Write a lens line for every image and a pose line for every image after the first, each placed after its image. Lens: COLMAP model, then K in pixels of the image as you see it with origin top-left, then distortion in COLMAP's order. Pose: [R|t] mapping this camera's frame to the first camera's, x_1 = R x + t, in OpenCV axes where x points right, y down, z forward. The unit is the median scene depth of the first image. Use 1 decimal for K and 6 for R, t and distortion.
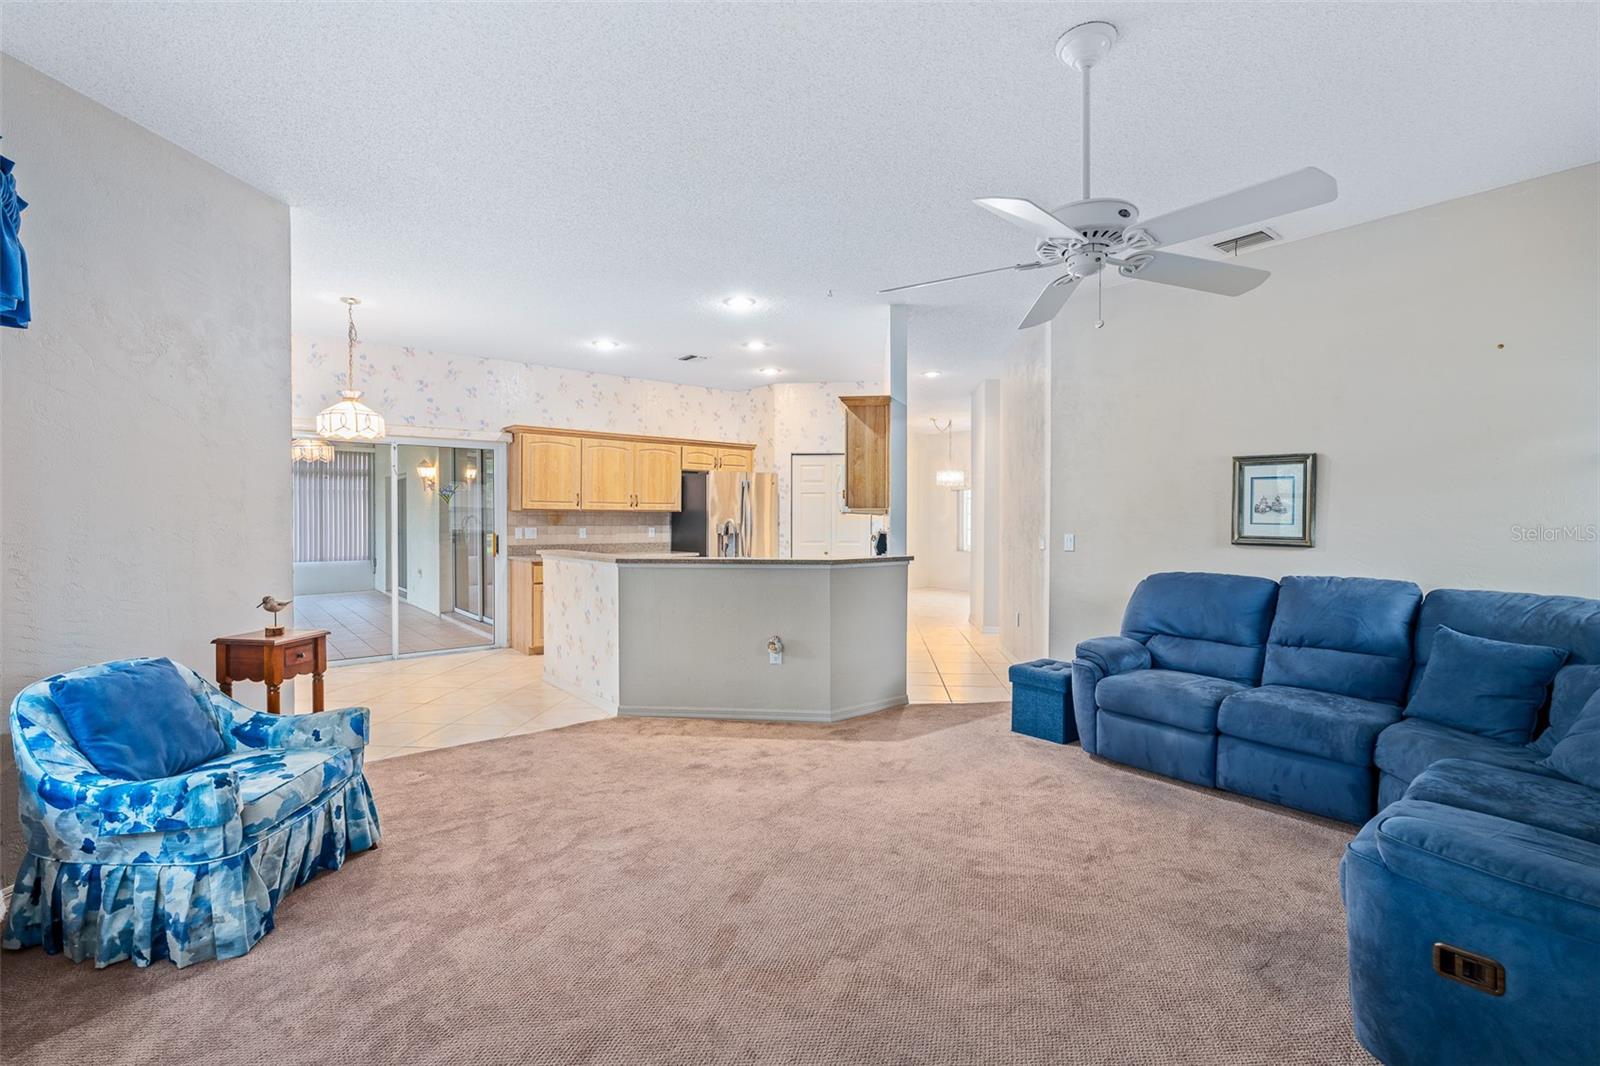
lens RADIAL K [[721.1, 0, 790.8], [0, 721.1, 527.6], [0, 0, 1]] dist [-0.007085, 0.003079]
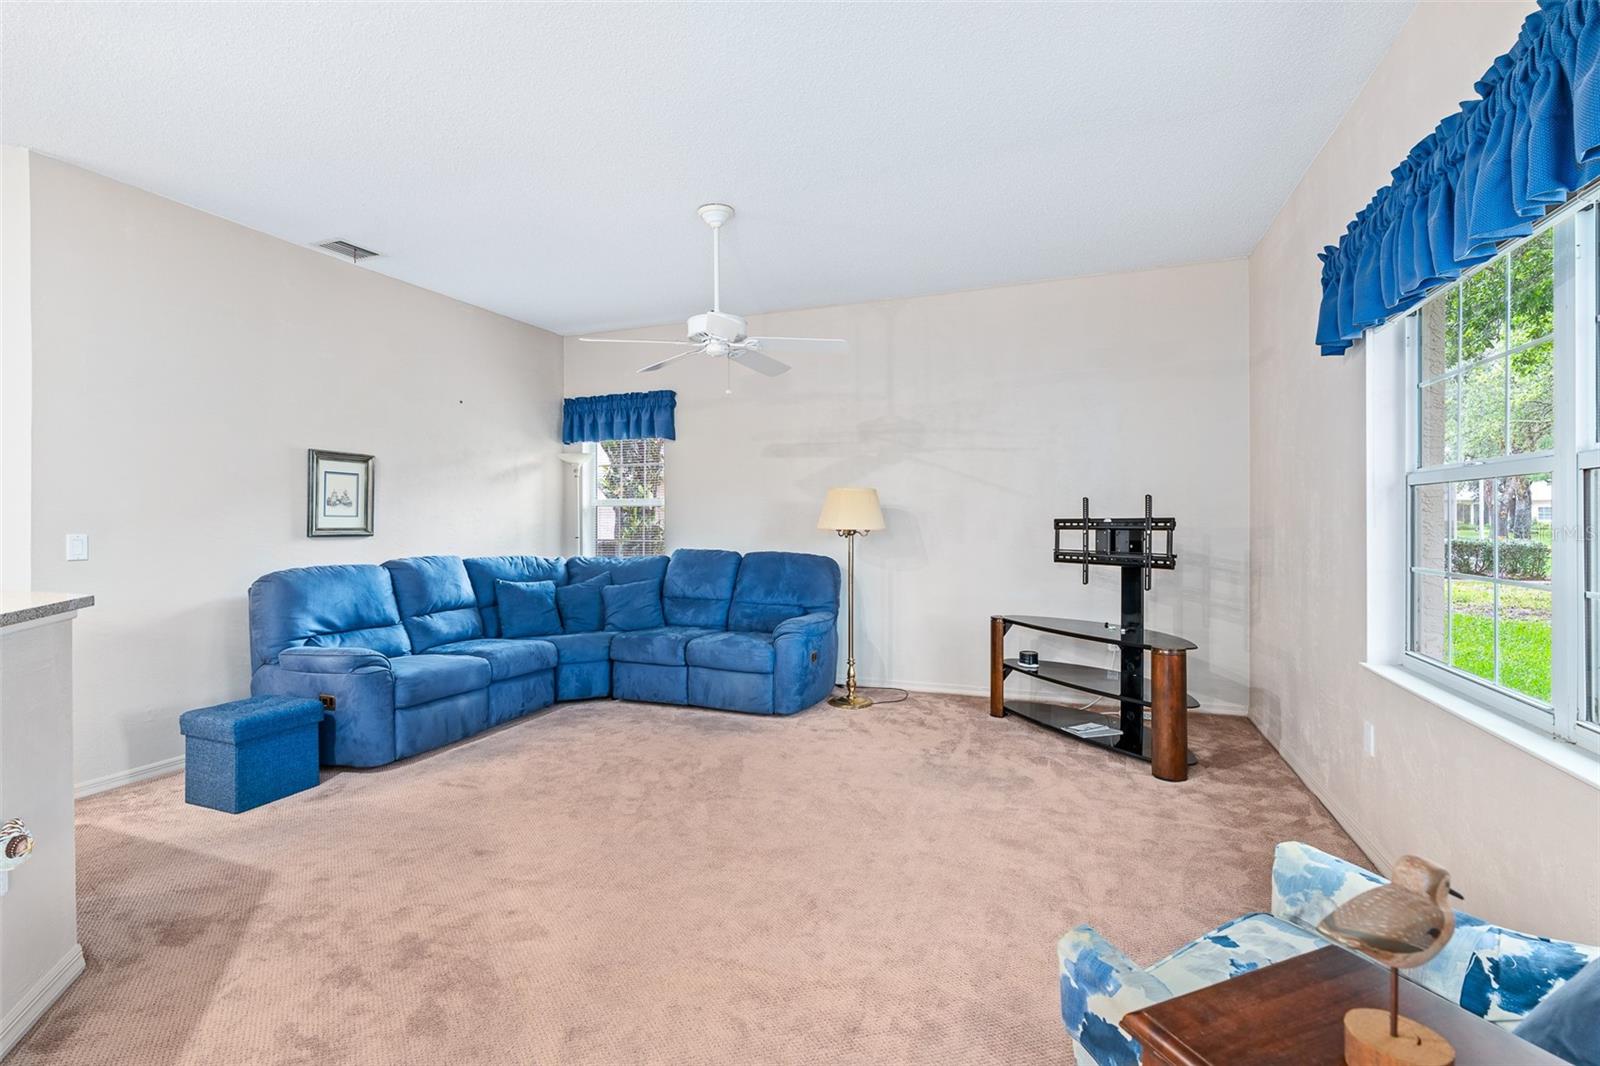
lens RADIAL K [[721.1, 0, 805.2], [0, 721.1, 517.4], [0, 0, 1]] dist [-0.007085, 0.003079]
pose [[-0.503229, 0.001887, 0.864151, -0.353455], [0.015666, 0.999853, 0.006939, 0.000056], [-0.864011, 0.017030, -0.503185, 0.541223]]
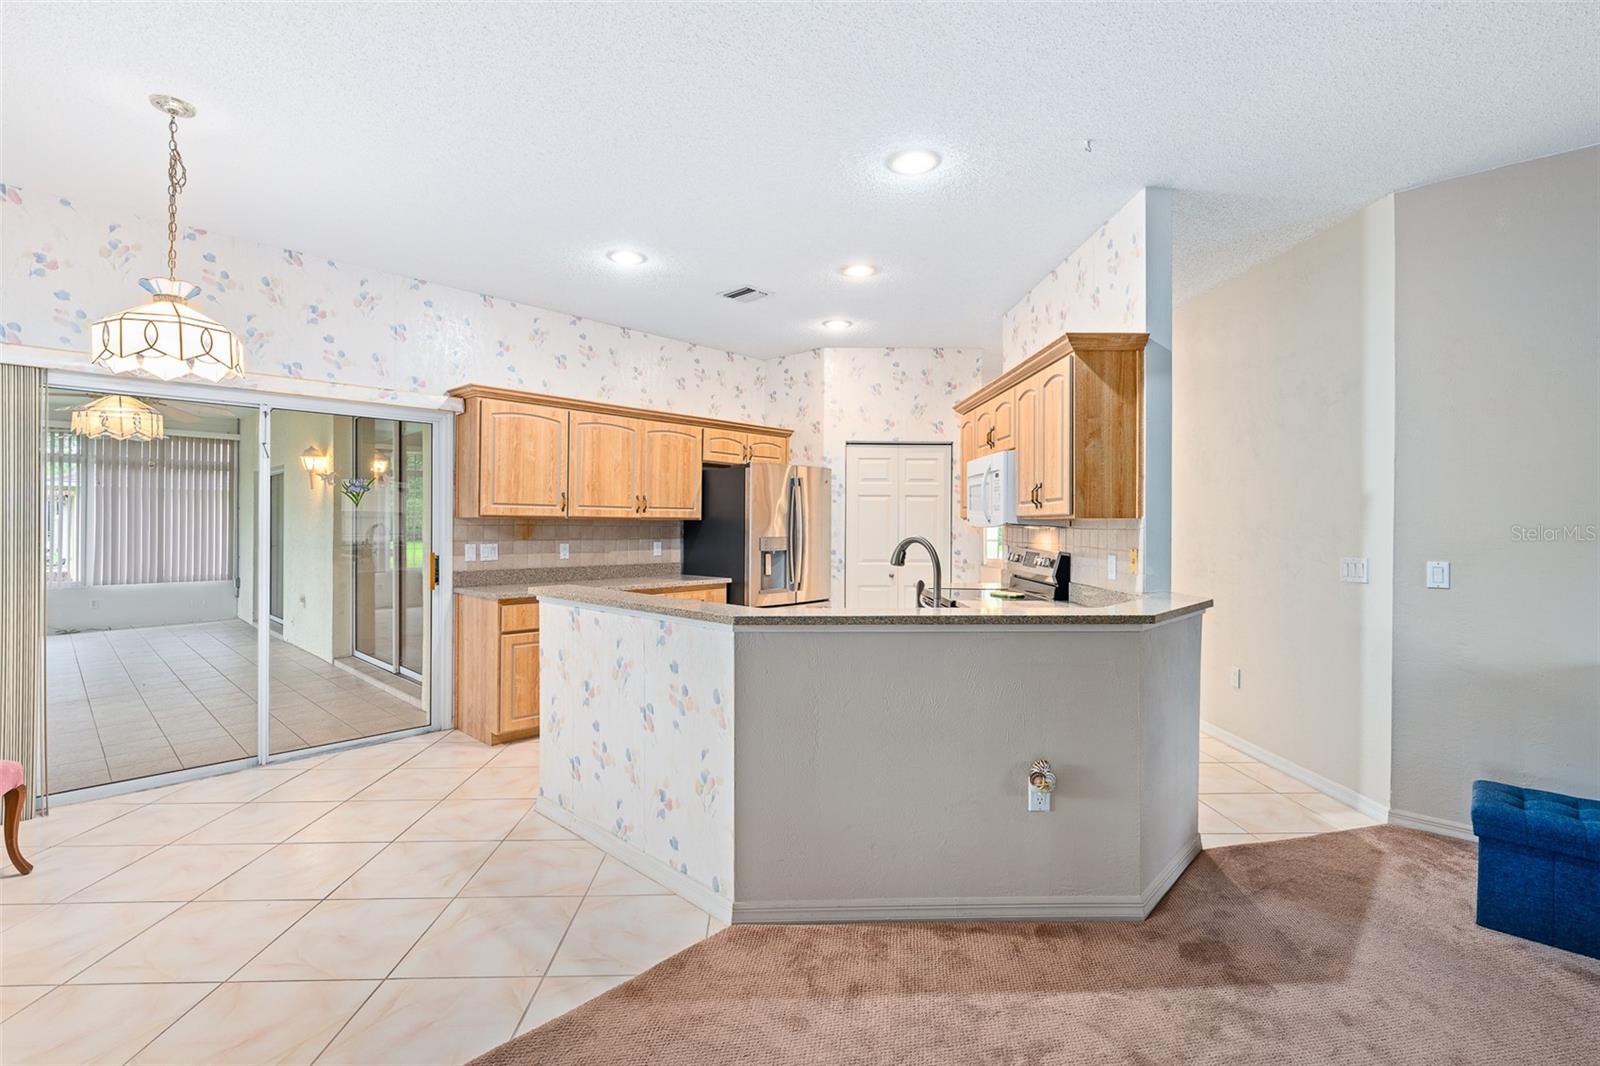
lens RADIAL K [[721.1, 0, 795.4], [0, 721.1, 524.0], [0, 0, 1]] dist [-0.007085, 0.003079]
pose [[0.991568, 0.002869, 0.129556, -0.175733], [-0.001154, 0.999911, -0.013309, -0.010078], [-0.129582, 0.013047, 0.991483, 0.323453]]
